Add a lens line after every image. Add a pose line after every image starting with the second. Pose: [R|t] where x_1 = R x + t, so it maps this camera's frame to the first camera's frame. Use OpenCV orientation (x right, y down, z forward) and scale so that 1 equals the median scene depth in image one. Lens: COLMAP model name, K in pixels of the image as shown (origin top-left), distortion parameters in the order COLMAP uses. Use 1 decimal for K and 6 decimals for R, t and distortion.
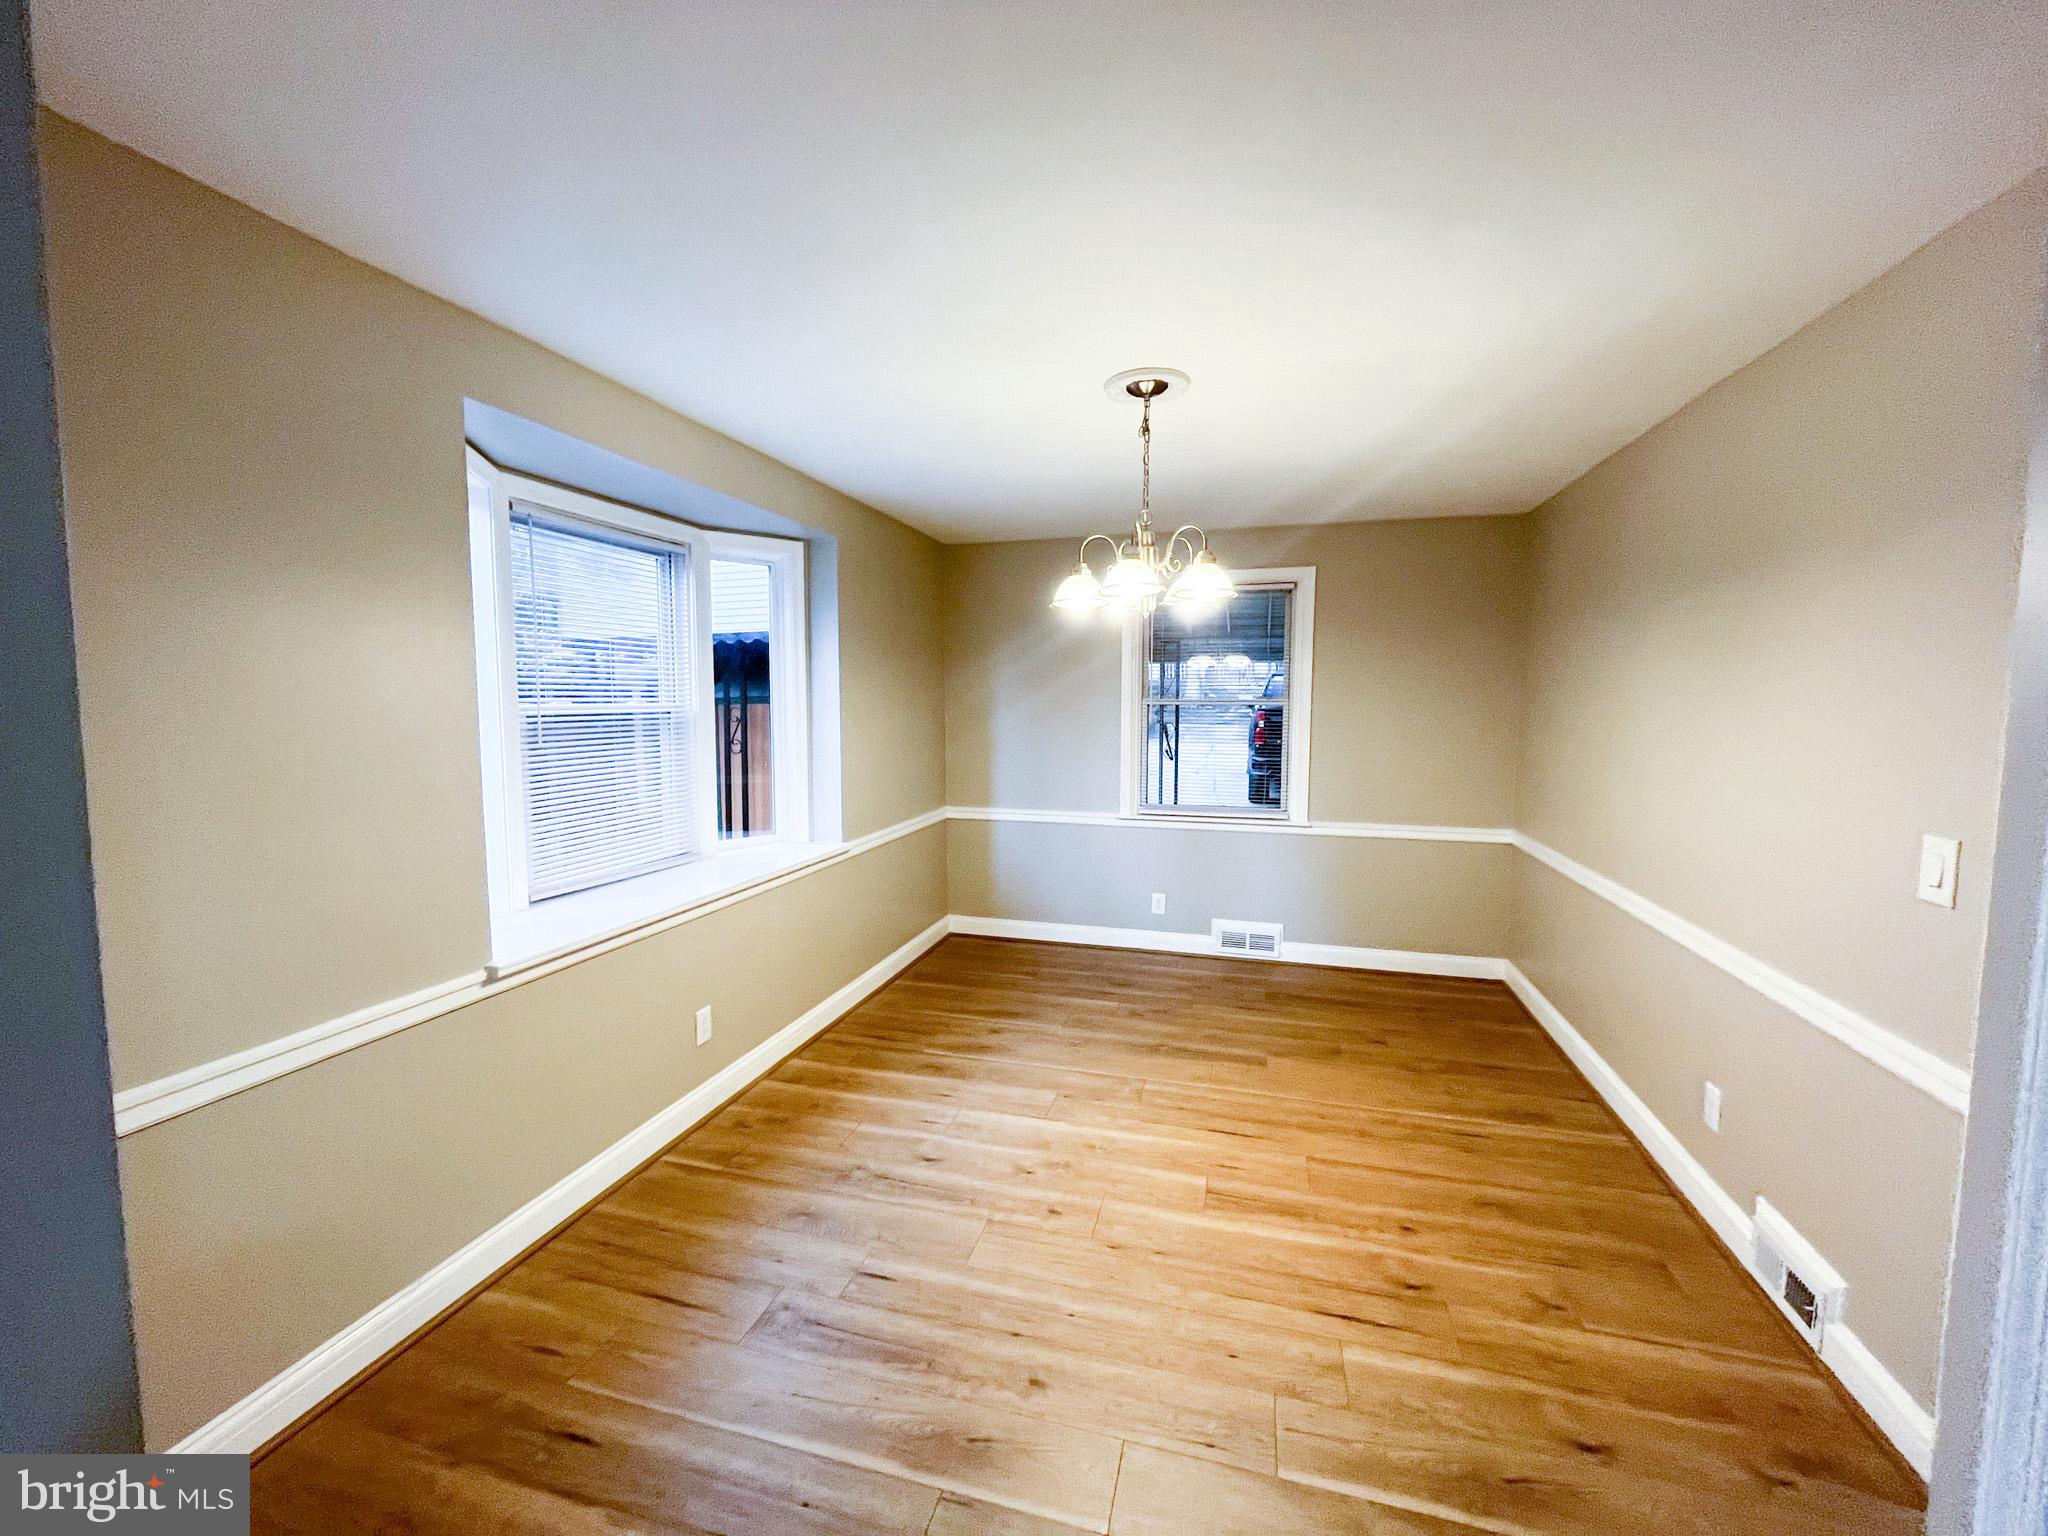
lens RADIAL K [[831.3, 0, 1016.0], [0, 831.3, 768.6], [0, 0, 1]] dist [-0.001120, 0.000183]
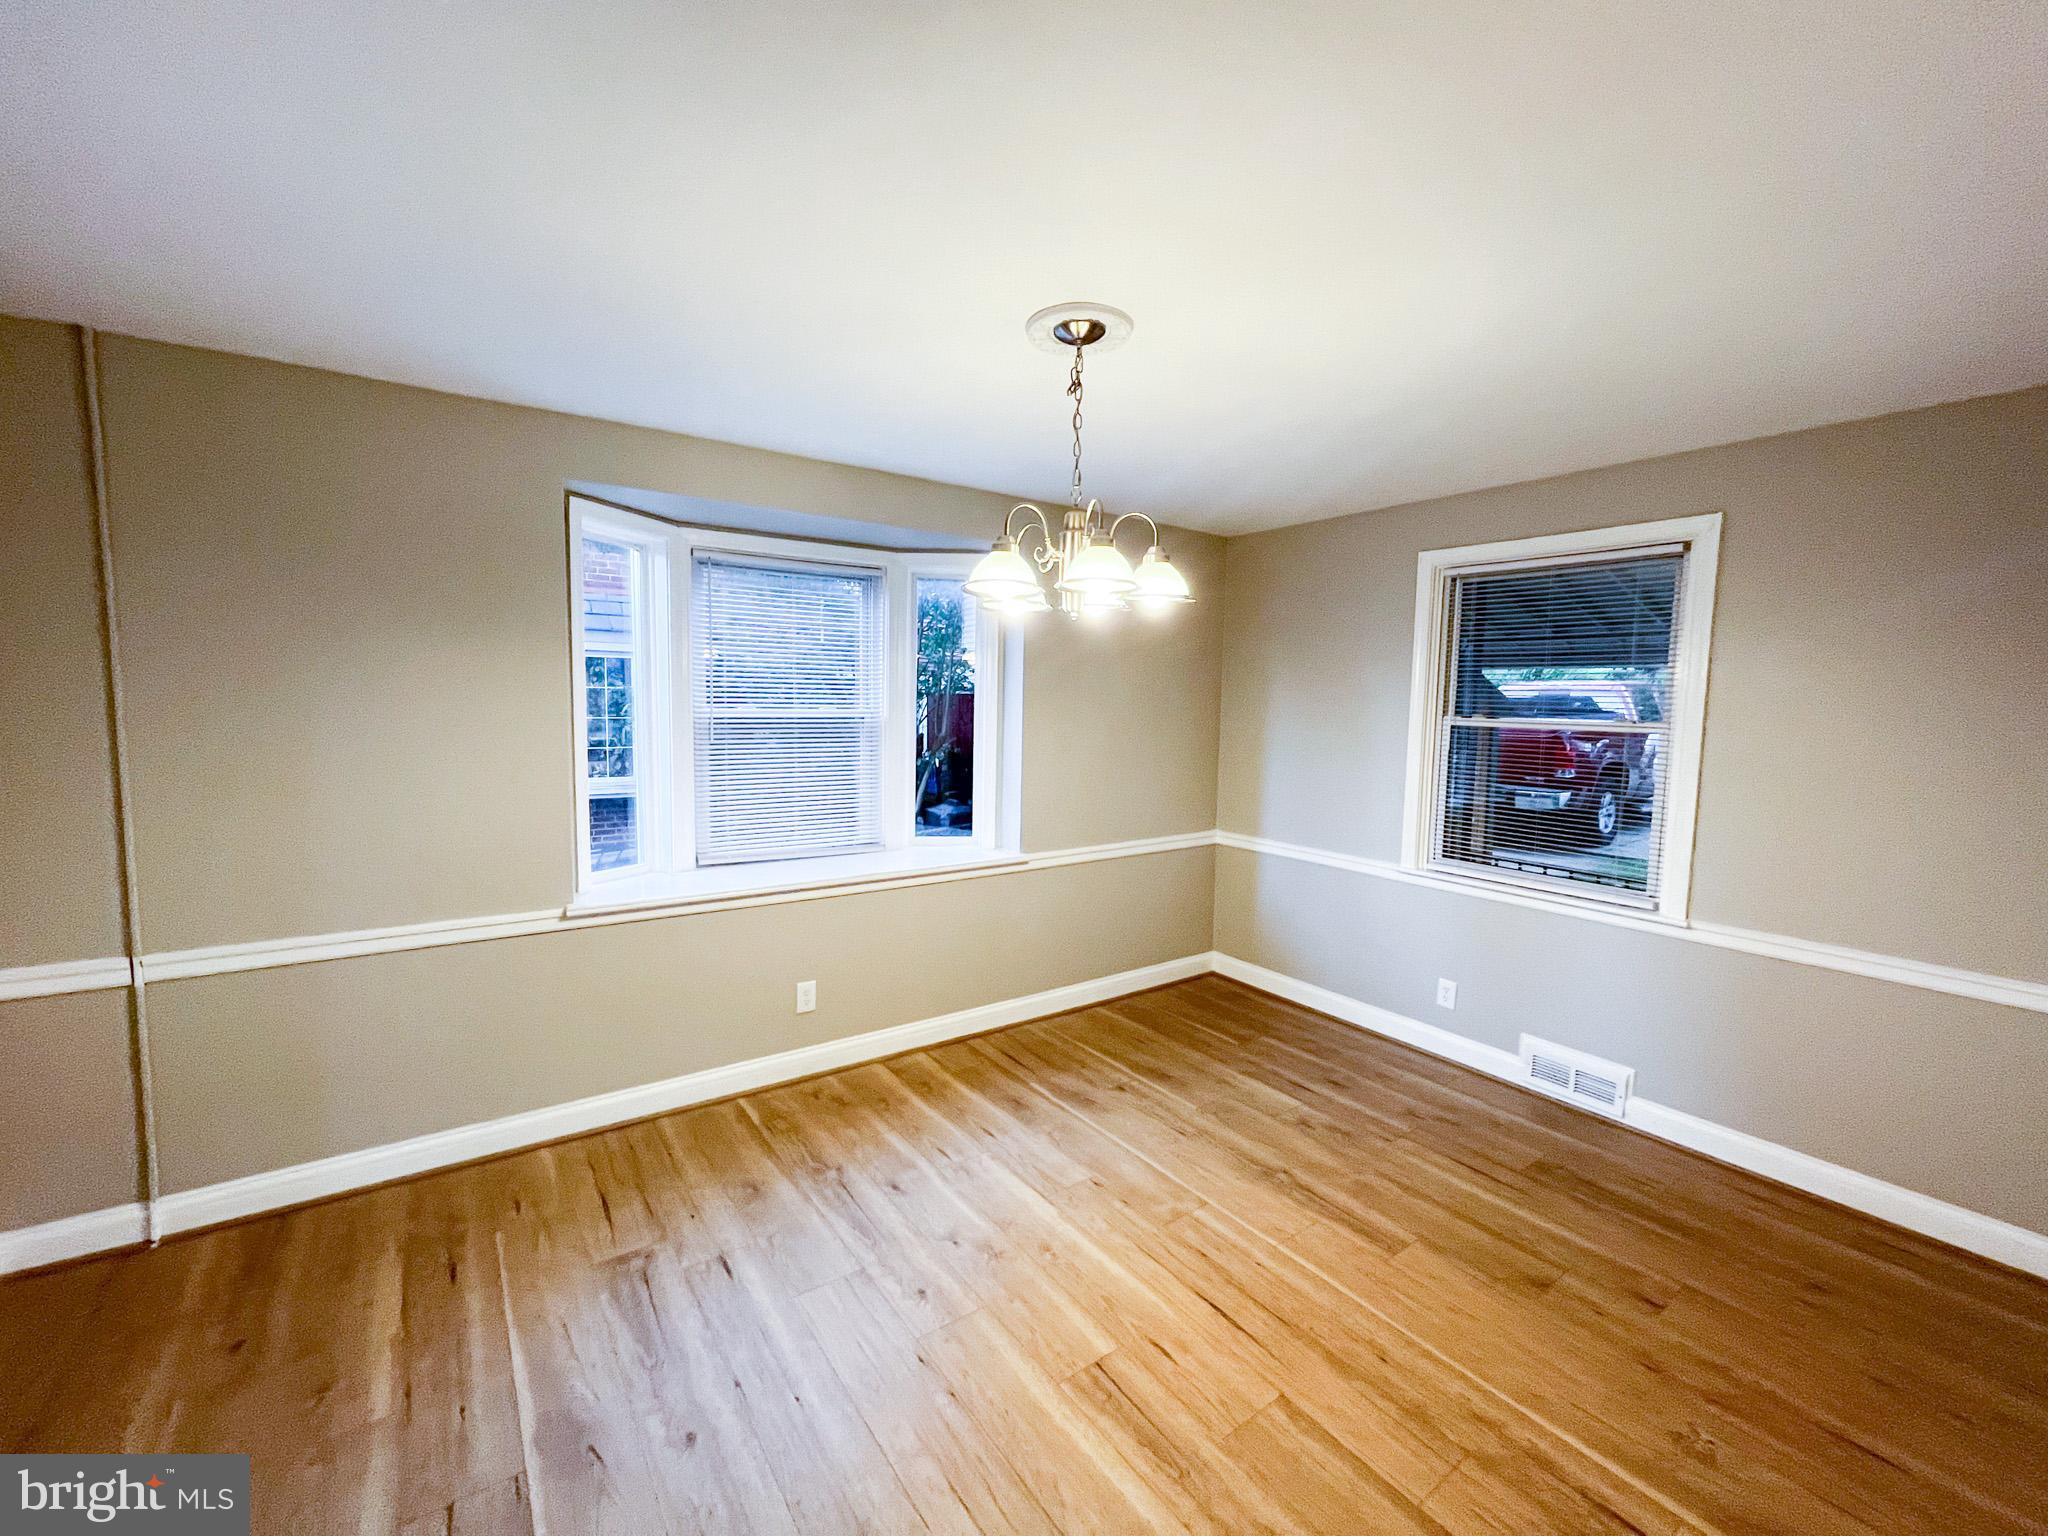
lens RADIAL K [[831.3, 0, 1025.1], [0, 831.3, 766.0], [0, 0, 1]] dist [-0.001120, 0.000183]
pose [[0.778081, 0.065946, -0.624692, 0.548692], [-0.070081, 0.997379, 0.018000, -0.044768], [0.624242, 0.029773, 0.780663, 0.303155]]
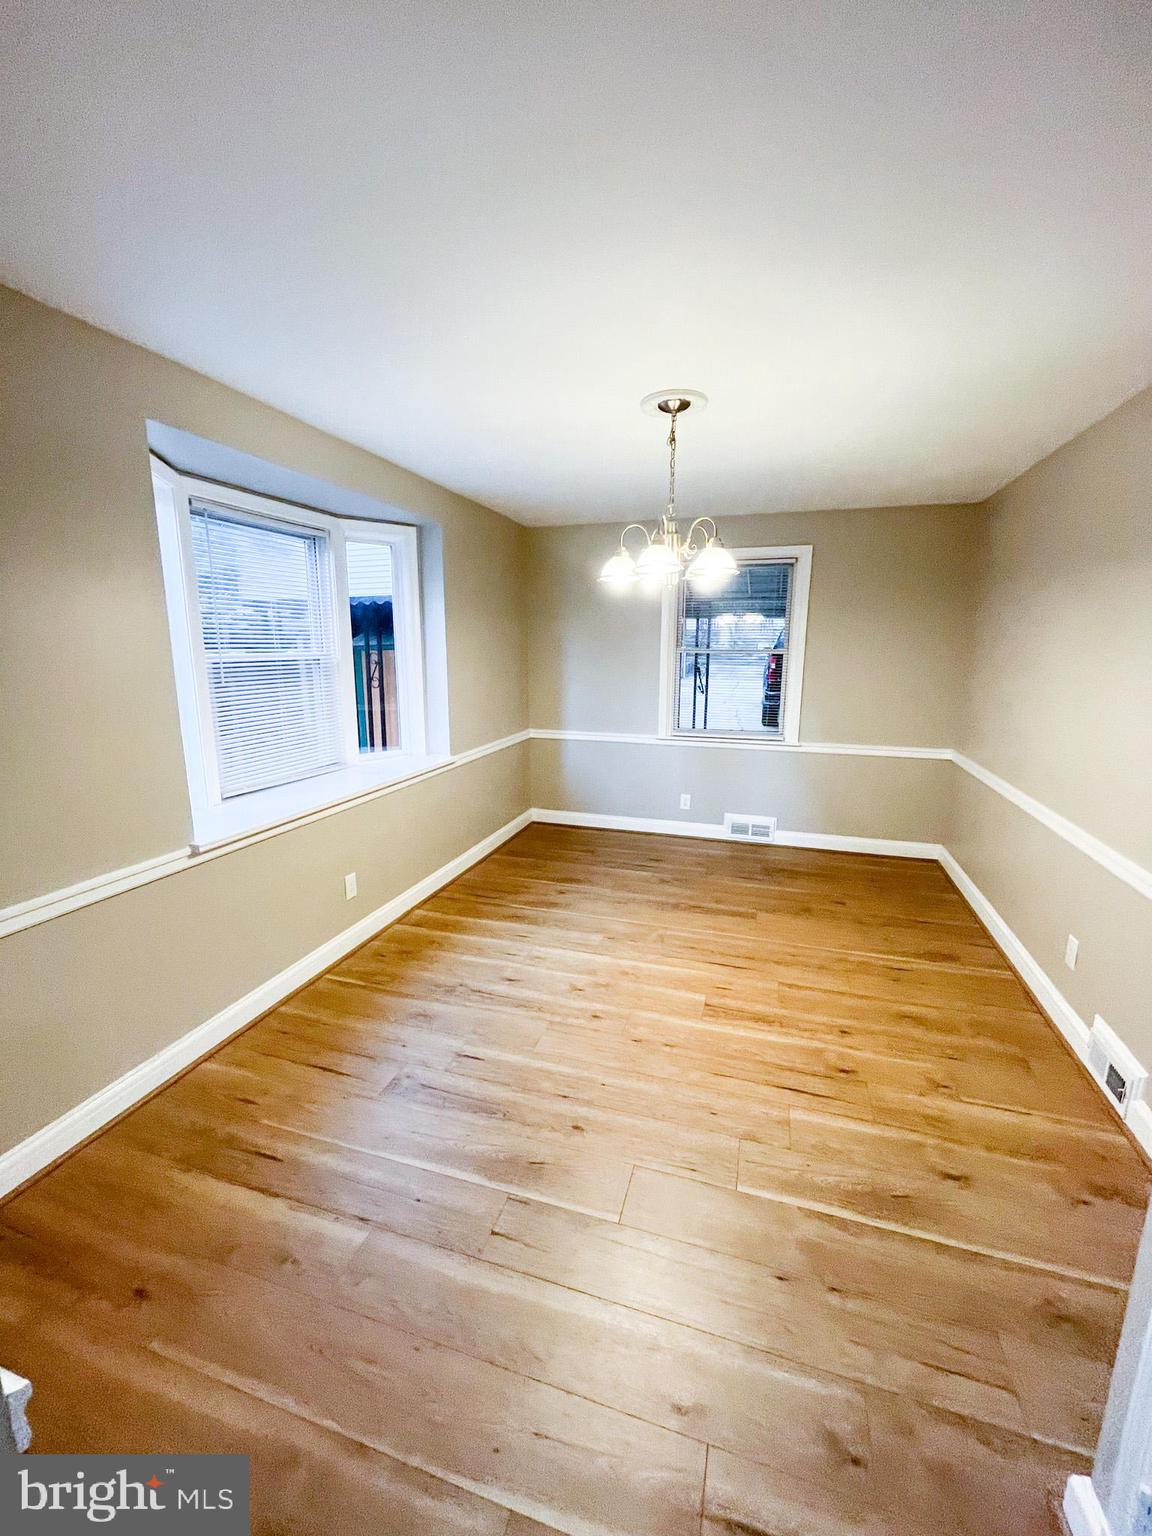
lens RADIAL K [[623.5, 0, 576.3], [0, 623.5, 766.6], [0, 0, 1]] dist [-0.001120, 0.000183]
pose [[0.999710, 0.007315, -0.022952, 0.027995], [-0.004748, 0.993924, 0.109965, -0.009127], [0.023617, -0.109824, 0.993670, -0.013570]]
